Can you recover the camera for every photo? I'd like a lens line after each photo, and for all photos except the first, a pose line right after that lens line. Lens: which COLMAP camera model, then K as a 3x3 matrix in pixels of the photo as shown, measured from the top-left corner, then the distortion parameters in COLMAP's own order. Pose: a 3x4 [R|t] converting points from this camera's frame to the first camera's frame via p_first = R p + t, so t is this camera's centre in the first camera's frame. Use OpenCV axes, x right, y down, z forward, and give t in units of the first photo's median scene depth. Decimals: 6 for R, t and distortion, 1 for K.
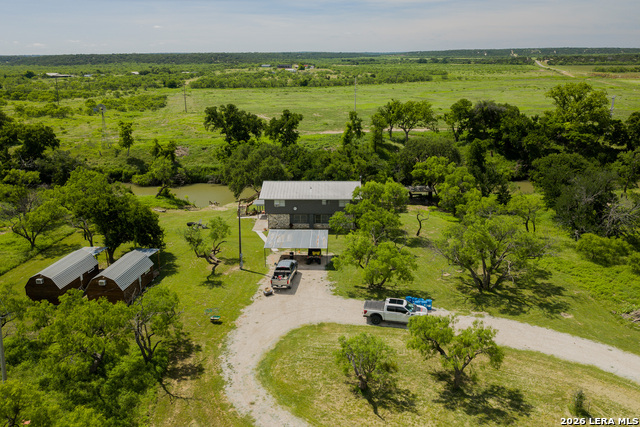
lens RADIAL K [[530.4, 0, 322.4], [0, 530.4, 212.5], [0, 0, 1]] dist [0.013164, -0.023310]
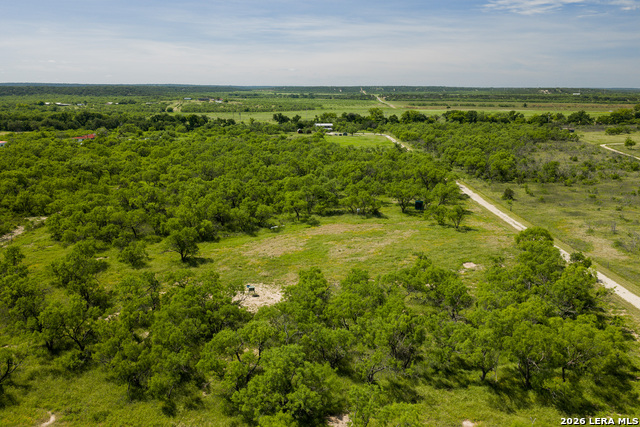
lens RADIAL K [[530.4, 0, 314.5], [0, 530.4, 214.1], [0, 0, 1]] dist [0.013164, -0.023310]
pose [[0.970619, -0.039728, 0.237320, -0.790568], [0.052690, 0.997431, -0.048527, 0.618425], [-0.234783, 0.059605, 0.970219, -2.315477]]
